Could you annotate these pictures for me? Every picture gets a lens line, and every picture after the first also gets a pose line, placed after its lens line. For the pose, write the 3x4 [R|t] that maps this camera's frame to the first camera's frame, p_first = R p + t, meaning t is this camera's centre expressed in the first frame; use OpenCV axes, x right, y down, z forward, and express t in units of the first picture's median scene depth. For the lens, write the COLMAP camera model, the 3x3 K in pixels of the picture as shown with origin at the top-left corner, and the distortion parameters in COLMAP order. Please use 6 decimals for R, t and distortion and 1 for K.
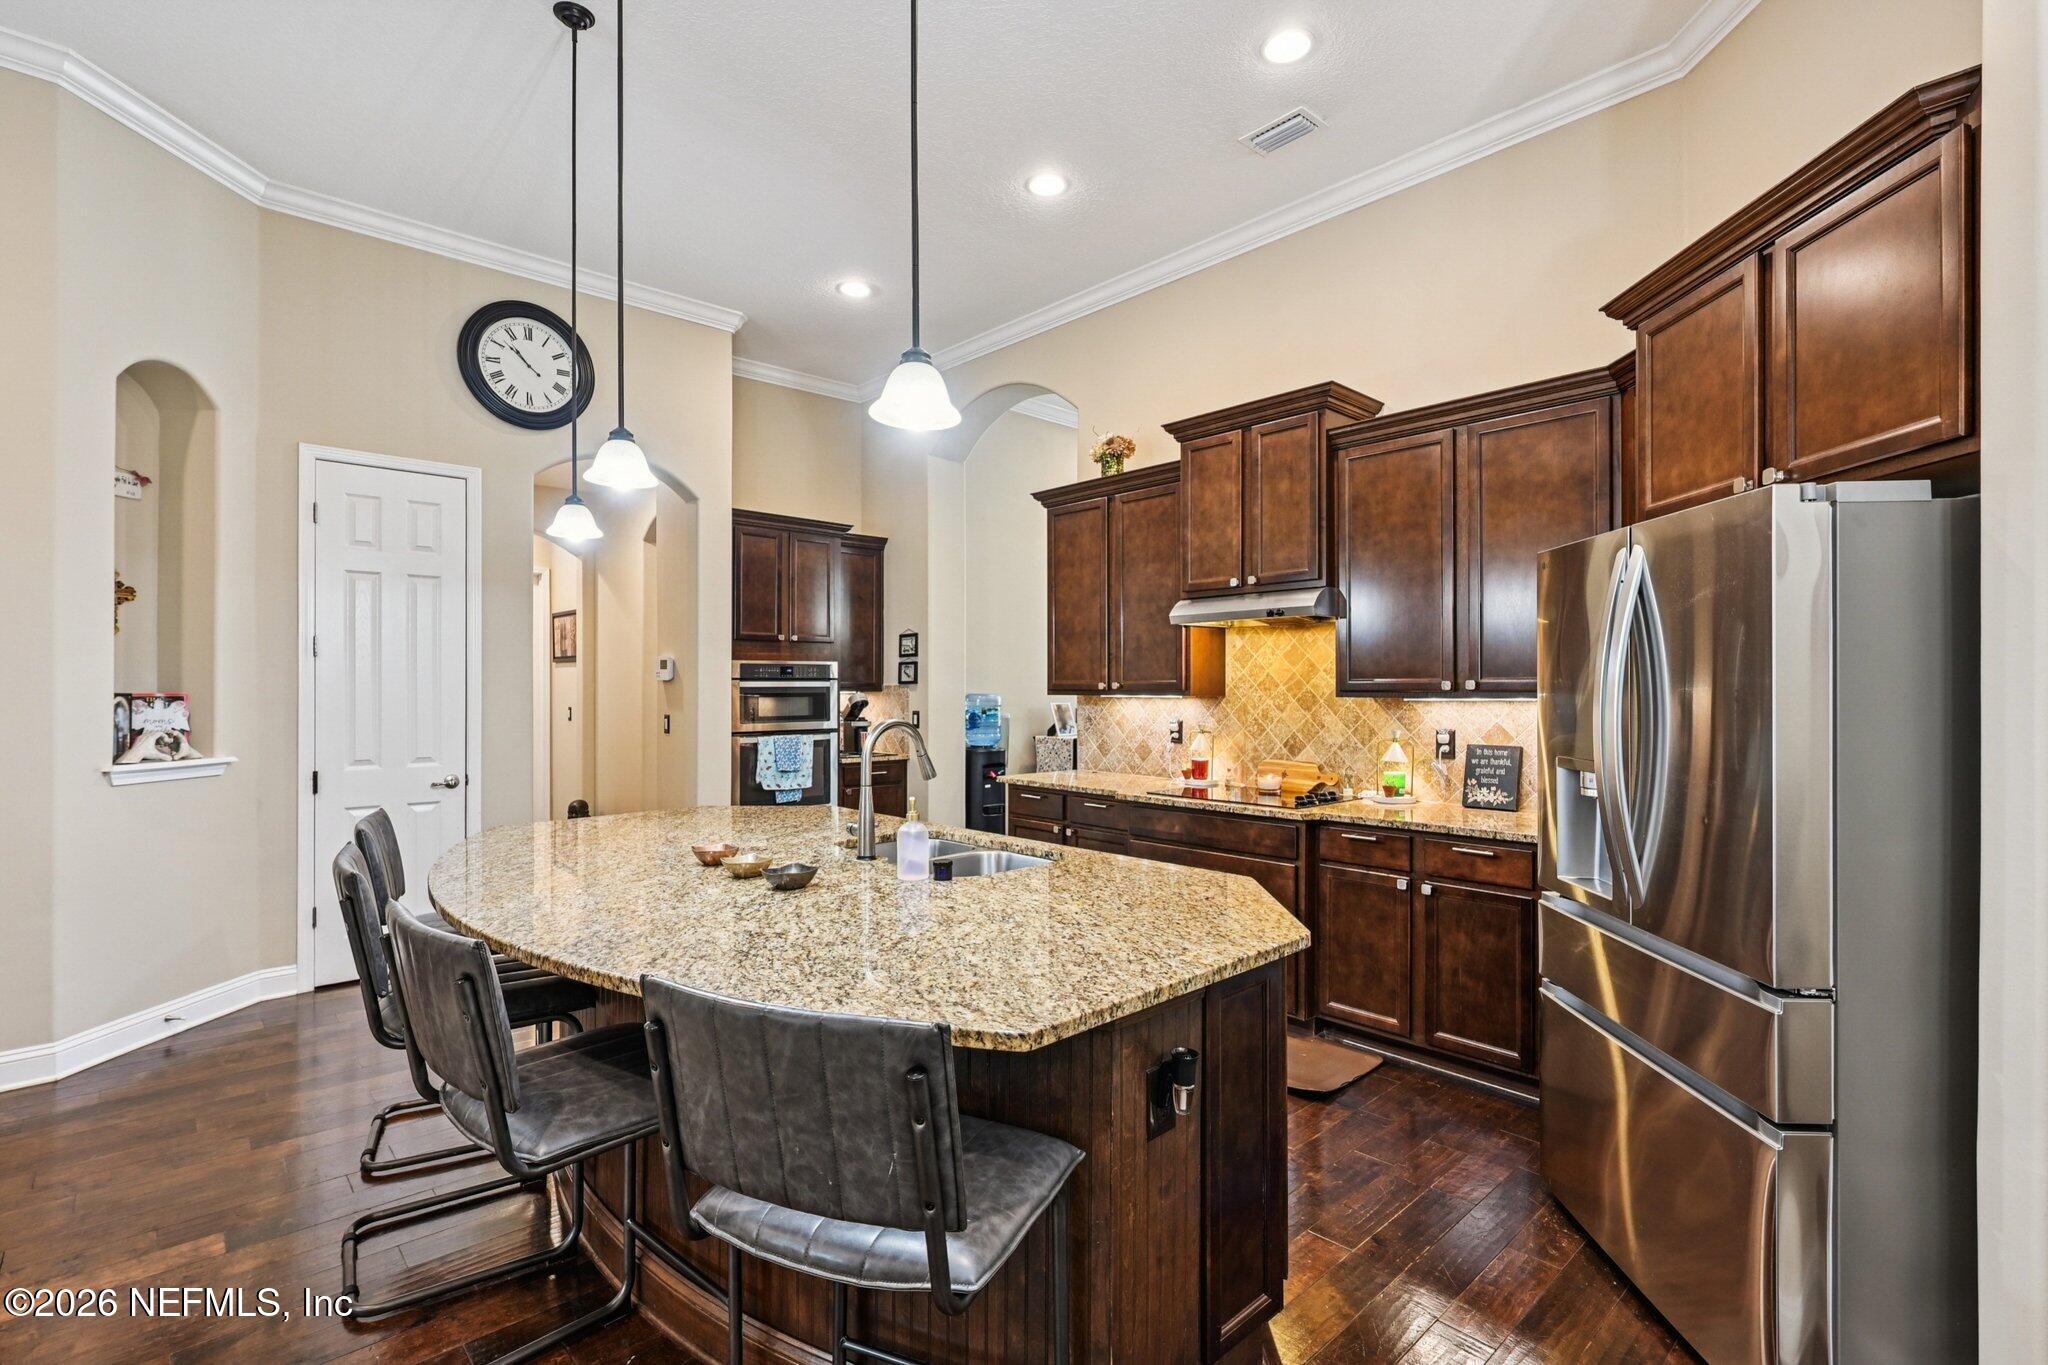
lens RADIAL K [[924.0, 0, 1032.9], [0, 924.0, 691.5], [0, 0, 1]] dist [0.000063, -0.001747]
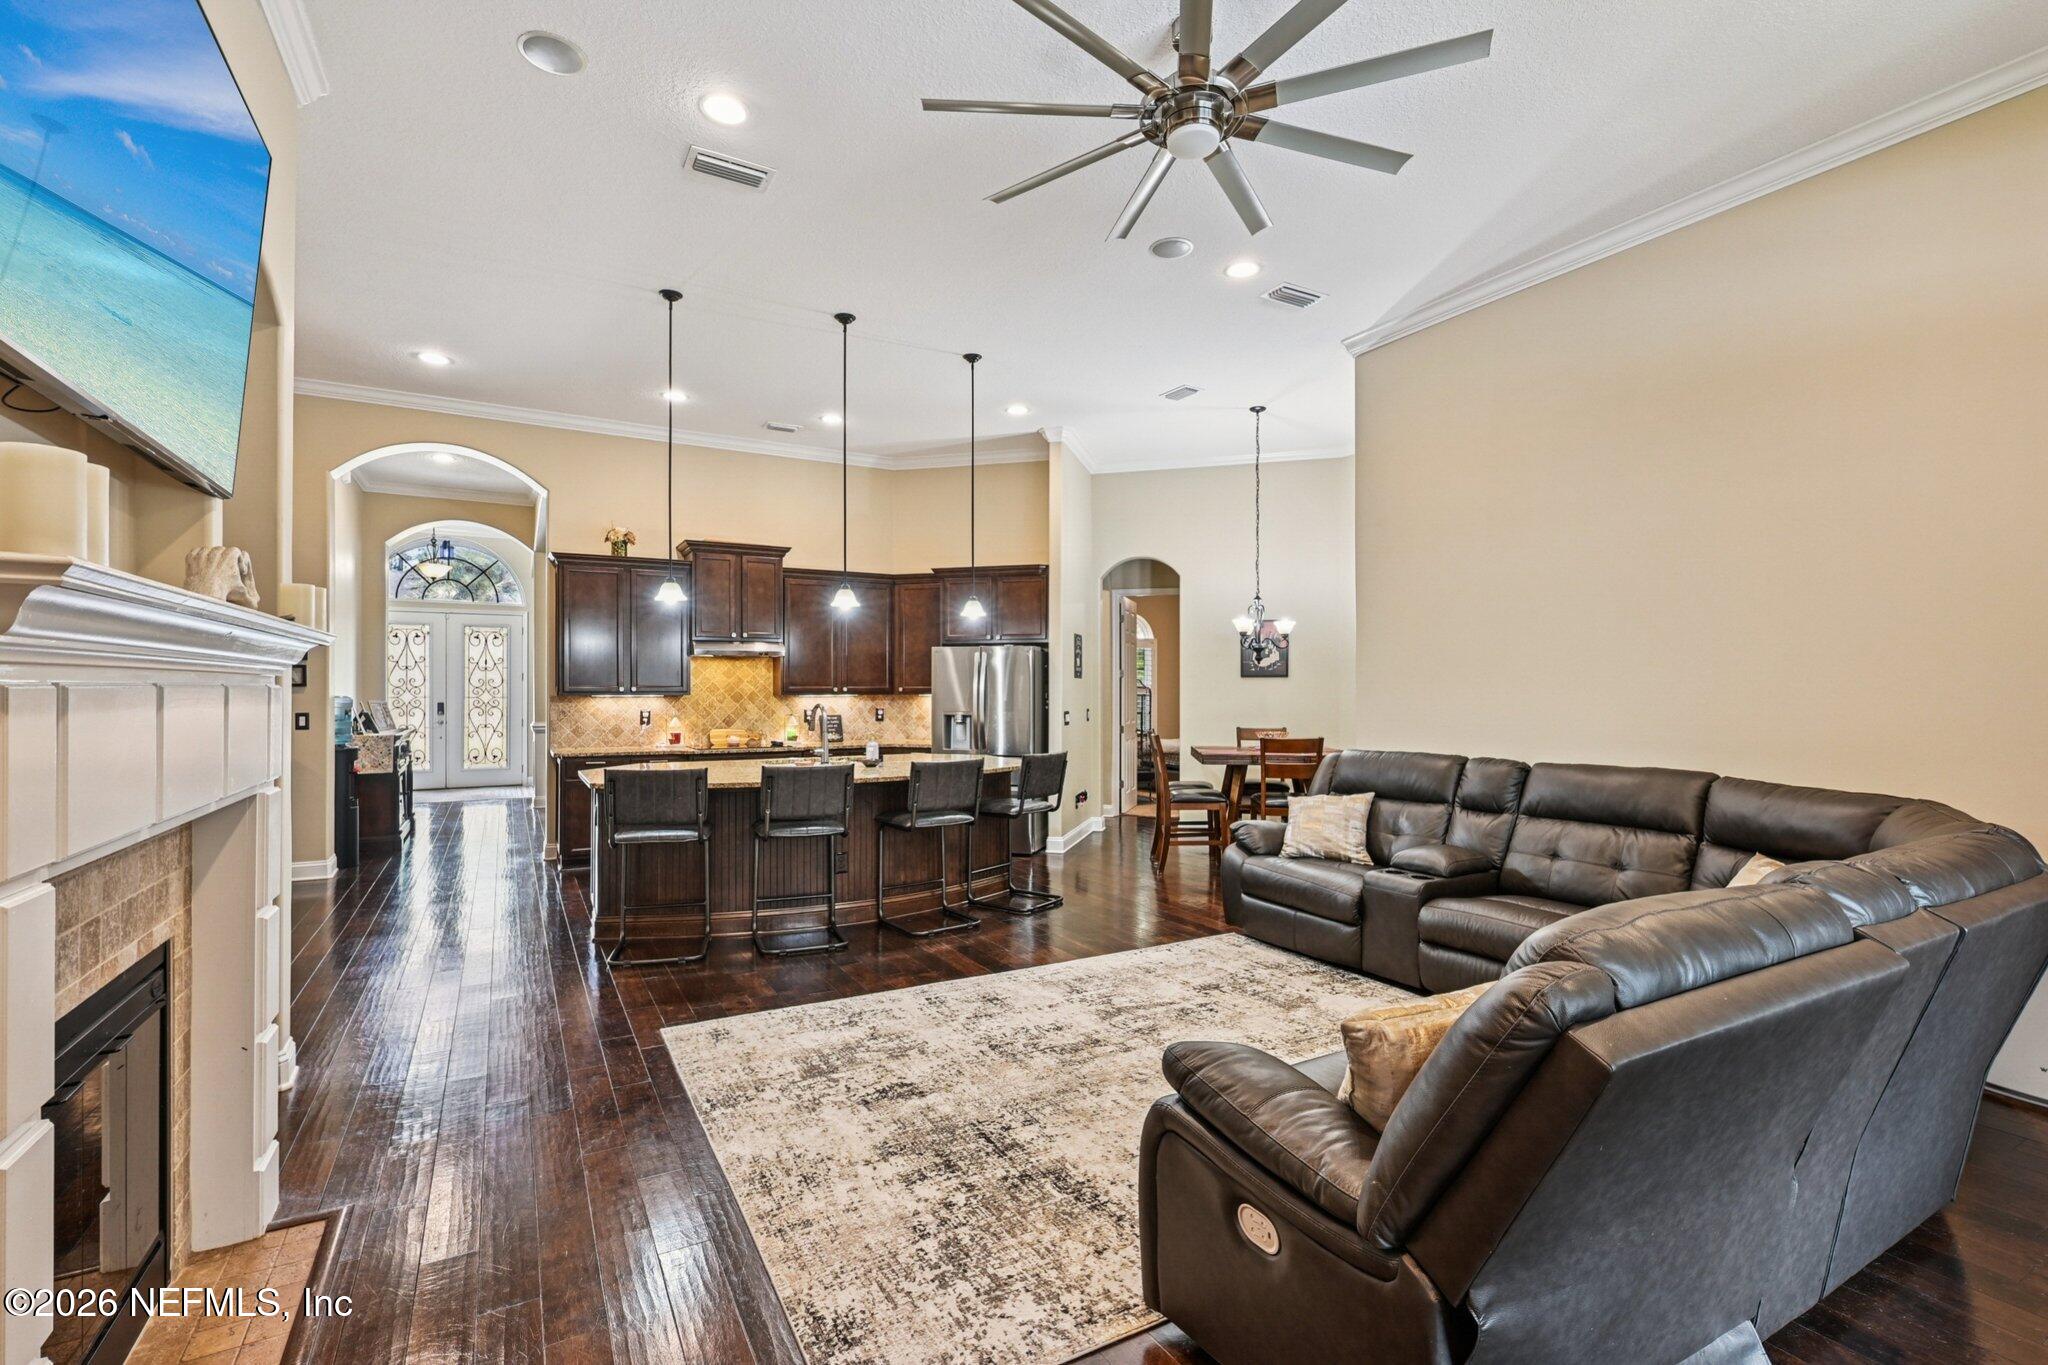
lens RADIAL K [[924.0, 0, 1015.0], [0, 924.0, 675.8], [0, 0, 1]] dist [0.000063, -0.001747]
pose [[0.247379, 0.015777, 0.968790, -1.349682], [0.004440, 0.999838, -0.017417, 0.001697], [-0.968909, 0.008610, 0.247269, -0.021915]]
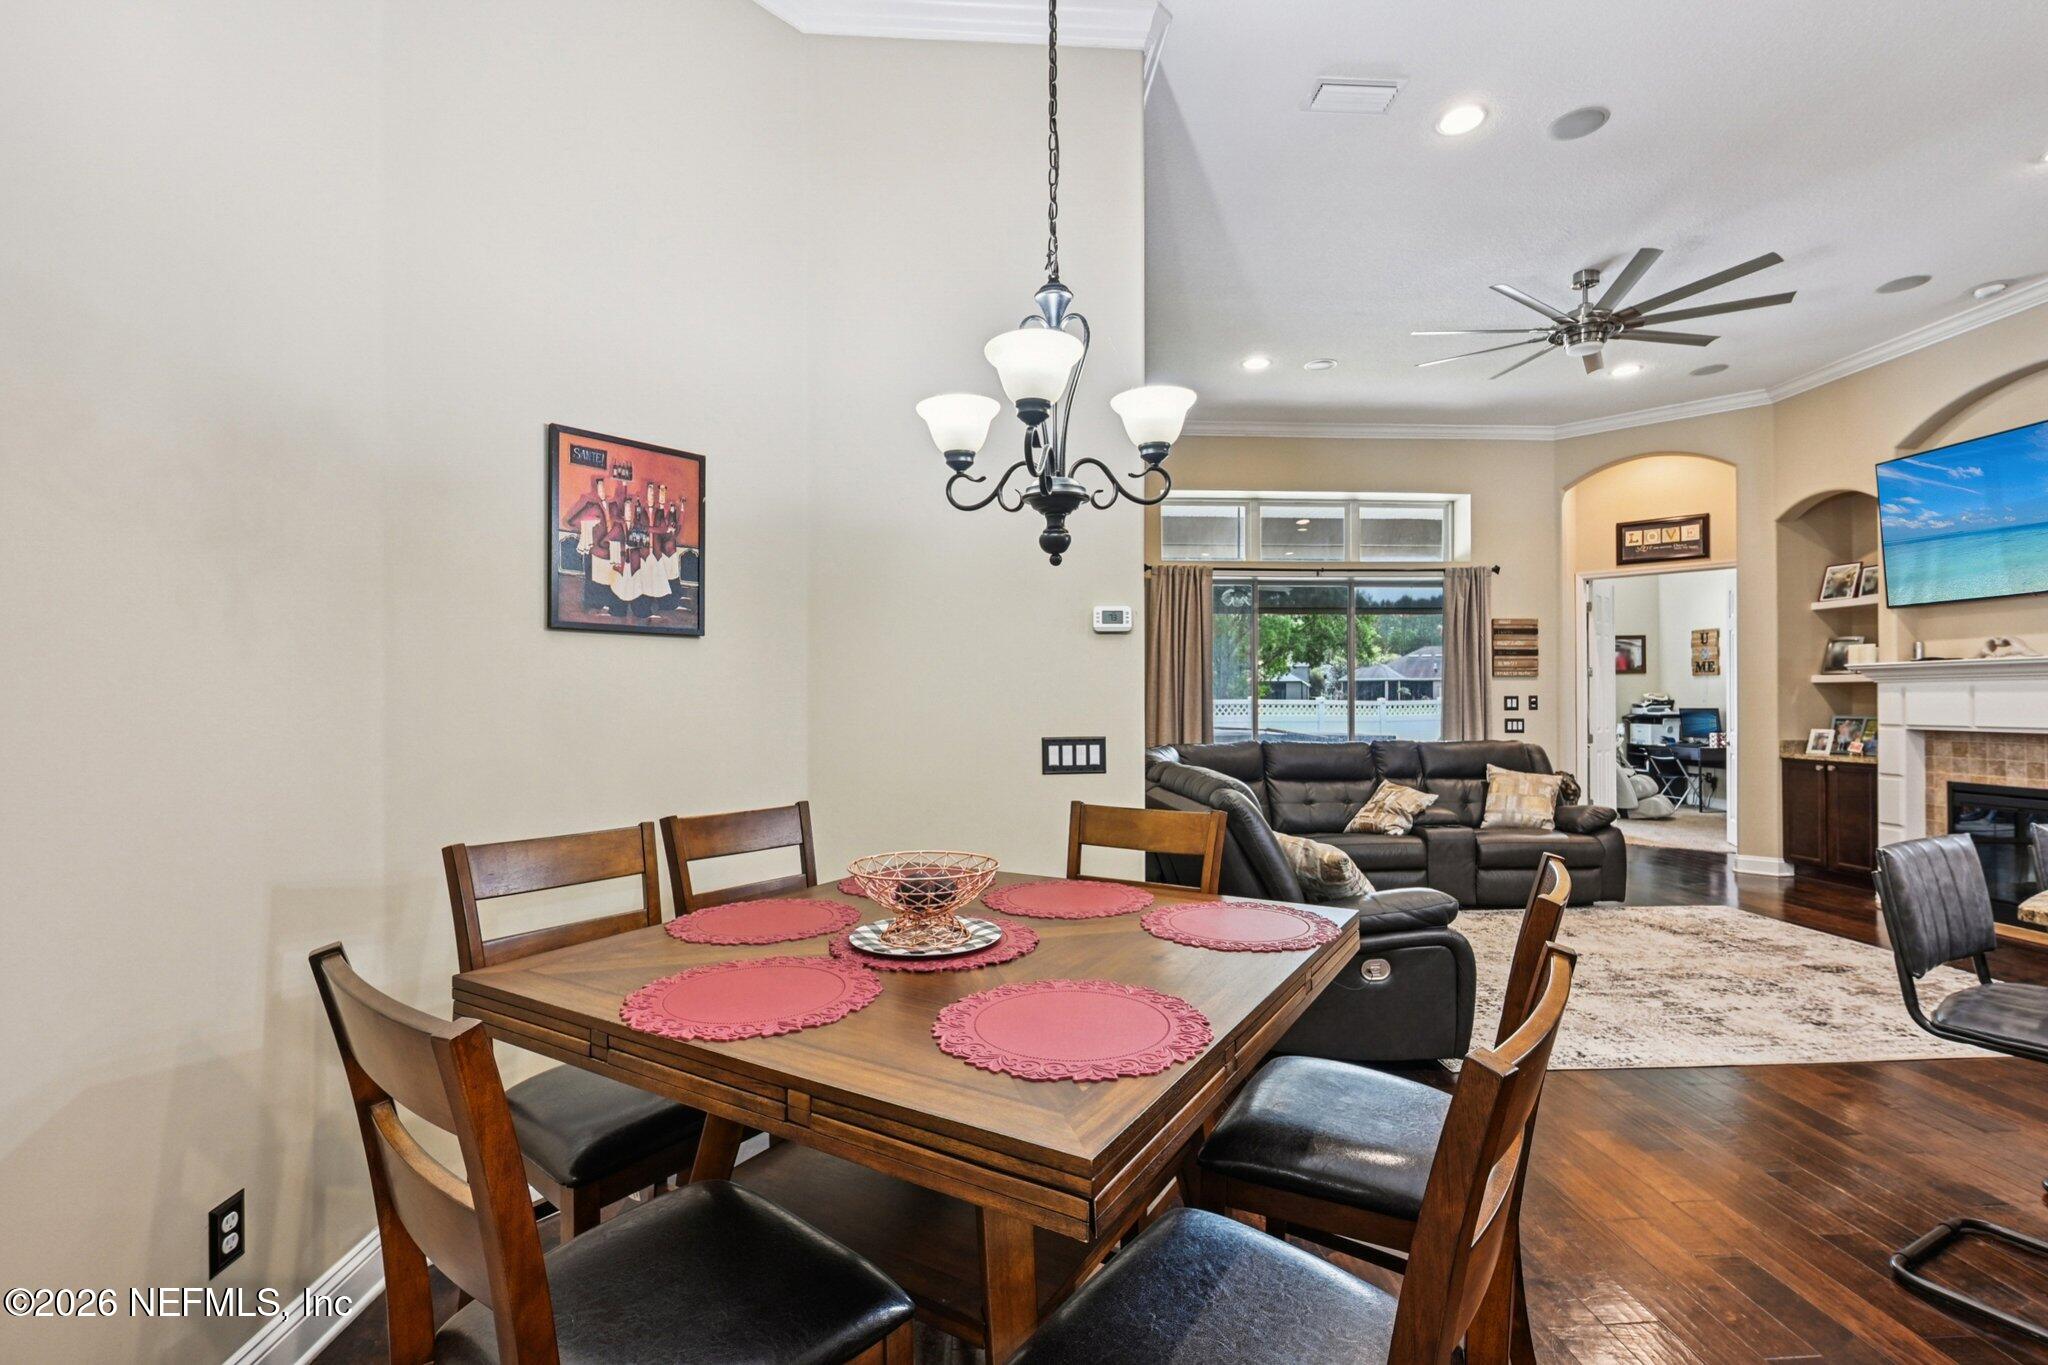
lens RADIAL K [[924.0, 0, 1028.1], [0, 924.0, 695.6], [0, 0, 1]] dist [0.000063, -0.001747]
pose [[-0.633835, -0.000239, -0.773468, 0.609247], [-0.000275, 1.000000, -0.000083, 0.010668], [0.773468, 0.000161, -0.633835, 0.201433]]
